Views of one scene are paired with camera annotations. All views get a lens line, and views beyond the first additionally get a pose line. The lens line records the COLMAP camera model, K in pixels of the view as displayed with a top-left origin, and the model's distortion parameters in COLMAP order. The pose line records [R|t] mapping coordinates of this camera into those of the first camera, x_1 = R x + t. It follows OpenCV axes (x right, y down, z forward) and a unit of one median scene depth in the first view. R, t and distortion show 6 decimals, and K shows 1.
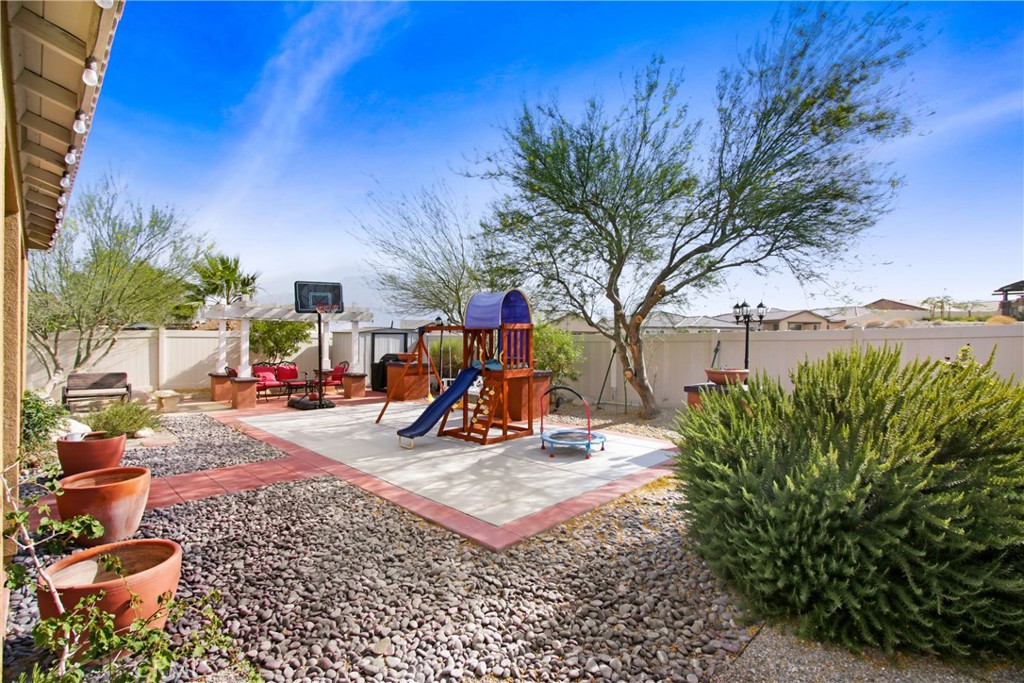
lens RADIAL K [[479.5, 0, 512.3], [0, 479.5, 340.7], [0, 0, 1]] dist [-0.005847, -0.000336]
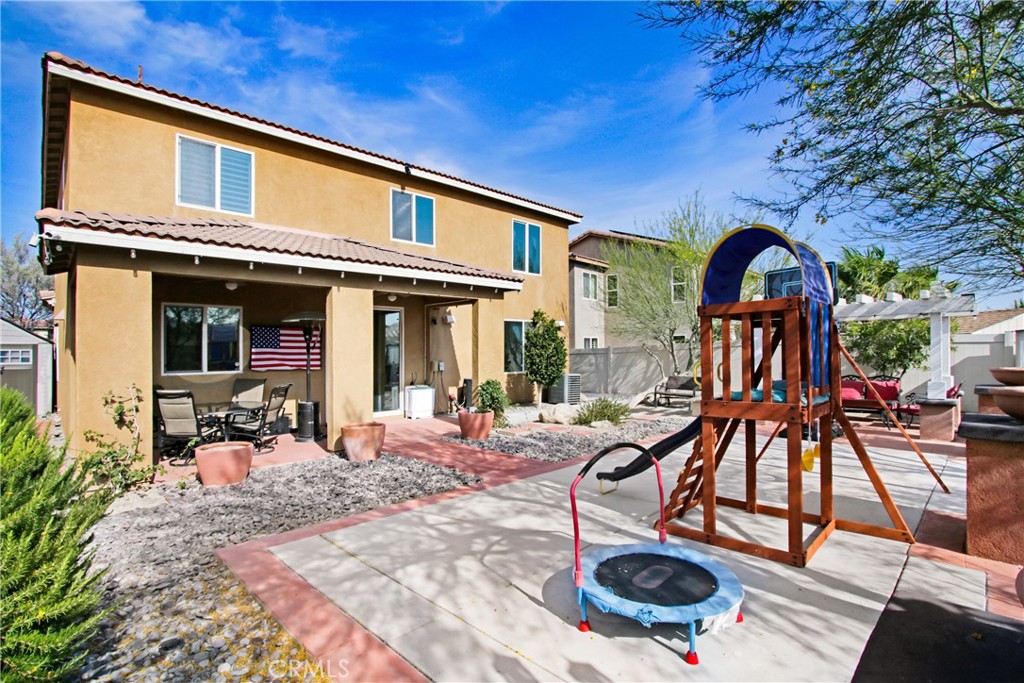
lens RADIAL K [[479.5, 0, 516.8], [0, 479.5, 343.2], [0, 0, 1]] dist [-0.005847, -0.000336]
pose [[0.028563, -0.016527, -0.999455, 0.643039], [-0.002312, 0.999860, -0.016600, 0.008888], [0.999589, 0.002785, 0.028521, 1.046498]]
